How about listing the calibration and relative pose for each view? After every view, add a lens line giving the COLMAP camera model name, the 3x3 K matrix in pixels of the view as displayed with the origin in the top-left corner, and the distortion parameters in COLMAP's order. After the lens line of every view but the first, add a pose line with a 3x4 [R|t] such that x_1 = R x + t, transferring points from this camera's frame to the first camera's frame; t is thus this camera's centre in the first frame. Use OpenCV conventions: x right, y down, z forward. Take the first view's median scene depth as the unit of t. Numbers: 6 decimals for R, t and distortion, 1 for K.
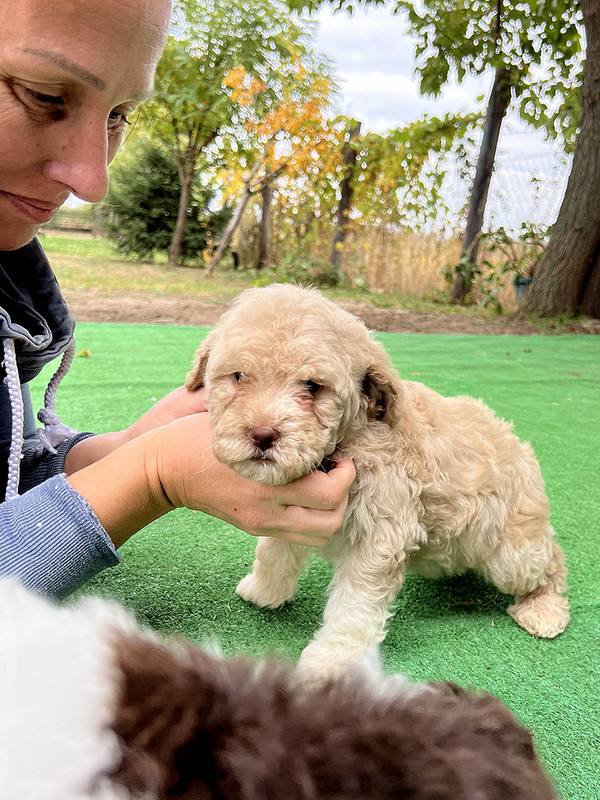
lens RADIAL K [[727.4, 0, 351.5], [0, 727.4, 415.8], [0, 0, 1]] dist [0.083540, -0.235912]
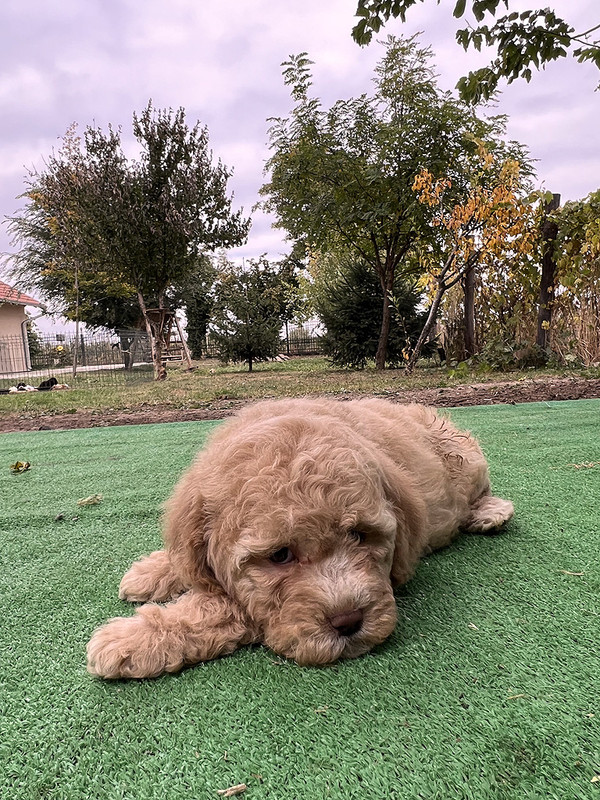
lens RADIAL K [[635.5, 0, 292.5], [0, 635.5, 427.1], [0, 0, 1]] dist [-0.001877, -0.003554]
pose [[0.901661, -0.087487, -0.423500, 0.023705], [0.035769, 0.991054, -0.128578, -0.009249], [0.430961, 0.100785, 0.896725, 0.140513]]
